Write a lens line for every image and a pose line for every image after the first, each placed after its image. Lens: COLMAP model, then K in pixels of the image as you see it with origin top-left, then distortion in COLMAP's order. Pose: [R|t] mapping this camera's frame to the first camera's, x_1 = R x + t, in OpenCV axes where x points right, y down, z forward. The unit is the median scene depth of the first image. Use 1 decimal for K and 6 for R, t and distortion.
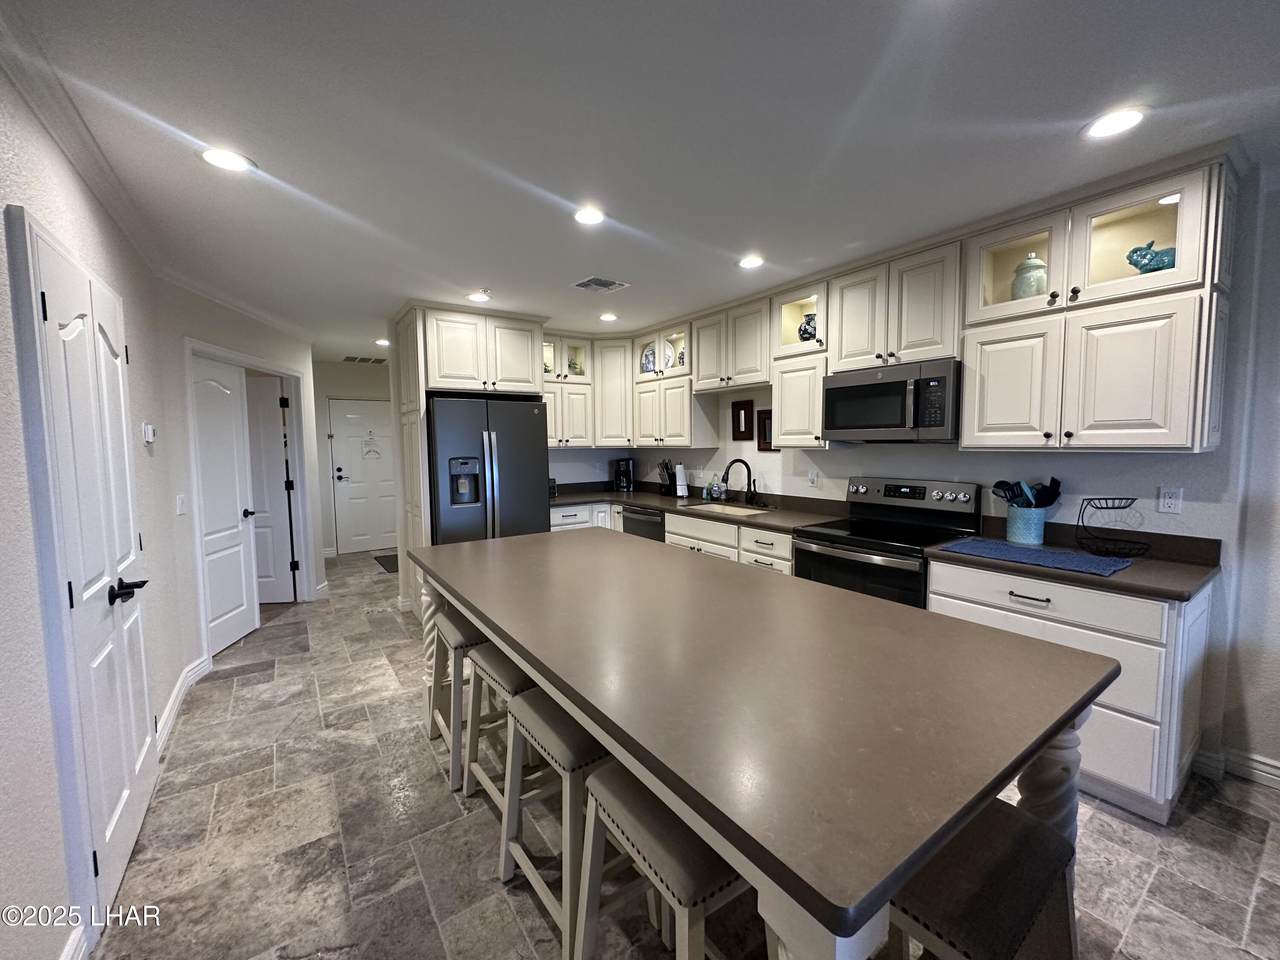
lens RADIAL K [[512.2, 0, 640.1], [0, 512.2, 476.6], [0, 0, 1]] dist [0.000239, -0.000195]
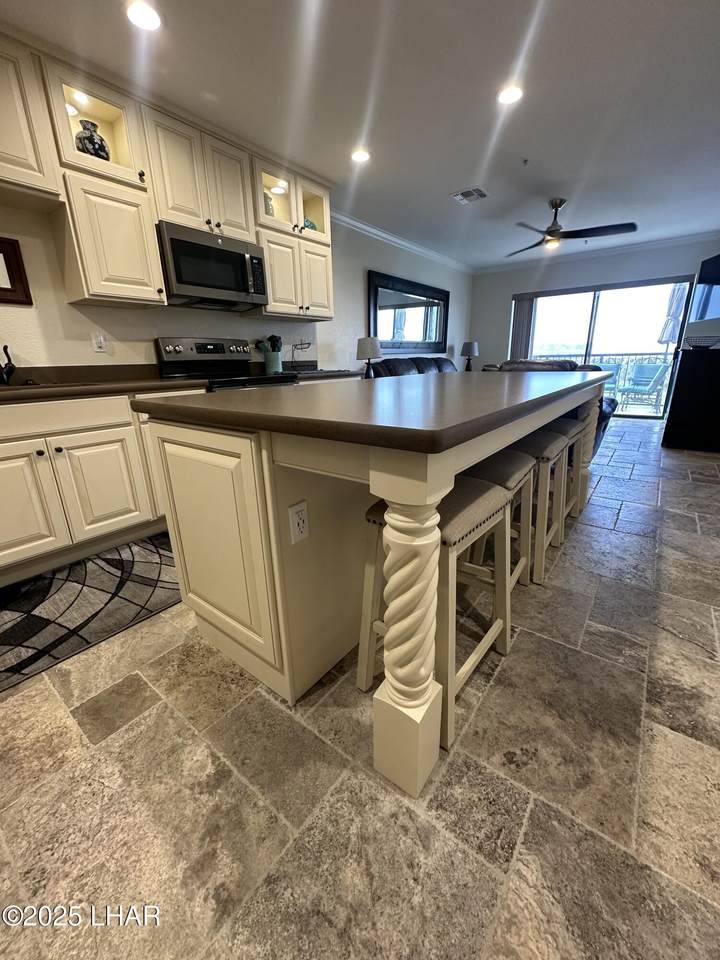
lens RADIAL K [[384.2, 0, 359.2], [0, 384.2, 479.0], [0, 0, 1]] dist [0.000239, -0.000195]
pose [[-0.297749, -0.268921, 0.915984, -0.666111], [0.093508, 0.946674, 0.308327, 0.091140], [-0.950054, 0.177456, -0.256725, 1.114667]]
